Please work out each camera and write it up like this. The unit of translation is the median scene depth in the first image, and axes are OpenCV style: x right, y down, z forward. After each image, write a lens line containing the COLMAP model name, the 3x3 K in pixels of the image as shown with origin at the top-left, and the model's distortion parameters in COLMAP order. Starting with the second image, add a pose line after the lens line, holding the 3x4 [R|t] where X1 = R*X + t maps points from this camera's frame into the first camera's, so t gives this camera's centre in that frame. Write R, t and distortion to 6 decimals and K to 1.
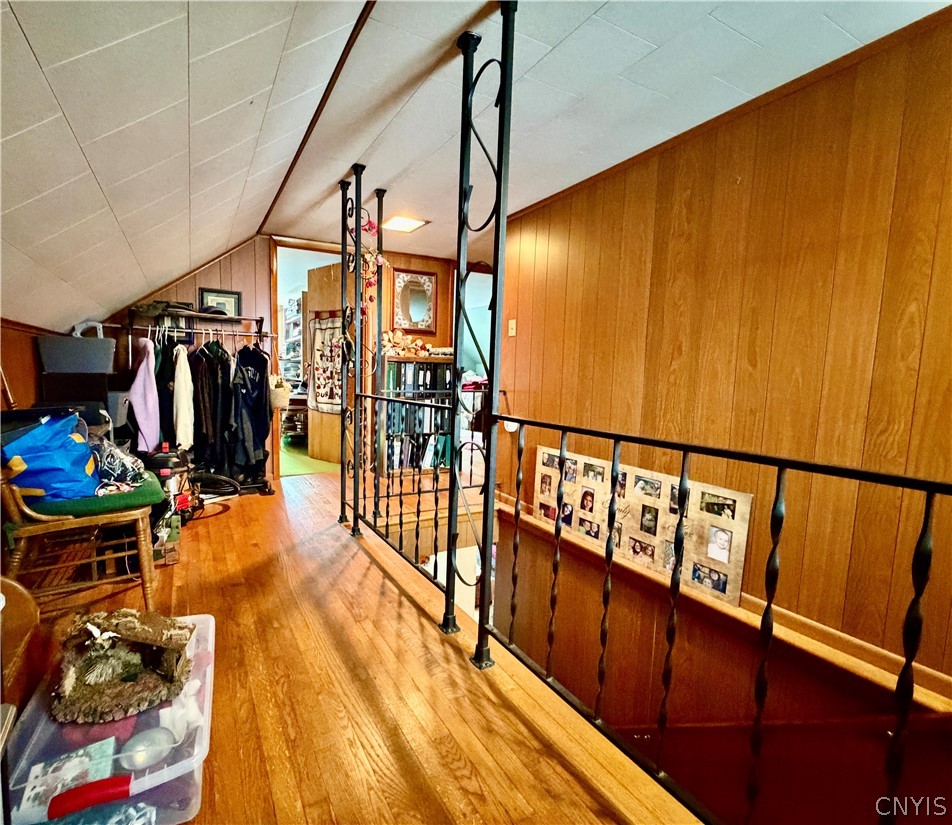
lens RADIAL K [[425.8, 0, 475.3], [0, 425.8, 424.3], [0, 0, 1]] dist [-0.000137, -0.000009]
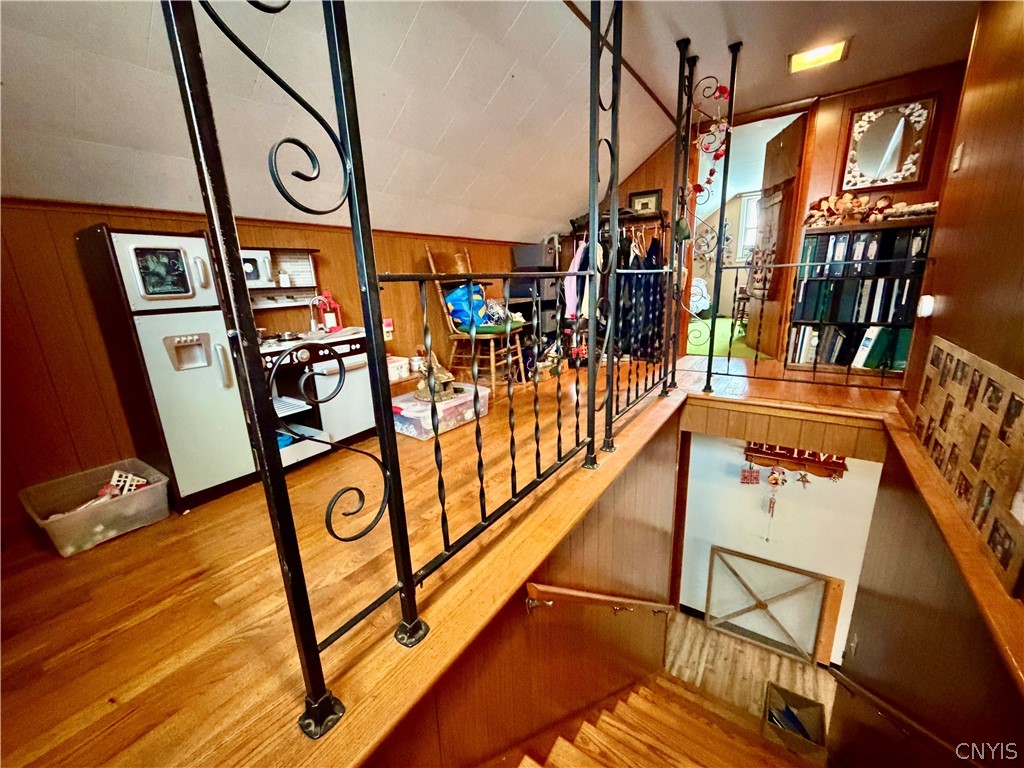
lens RADIAL K [[411.5, 0, 512.0], [0, 411.5, 384.0], [0, 0, 1]] dist [0.000662, -0.000001]
pose [[0.491088, 0.176559, -0.853029, 0.258703], [-0.041446, 0.982871, 0.179573, 0.023840], [0.870123, -0.052832, 0.489994, 0.051484]]
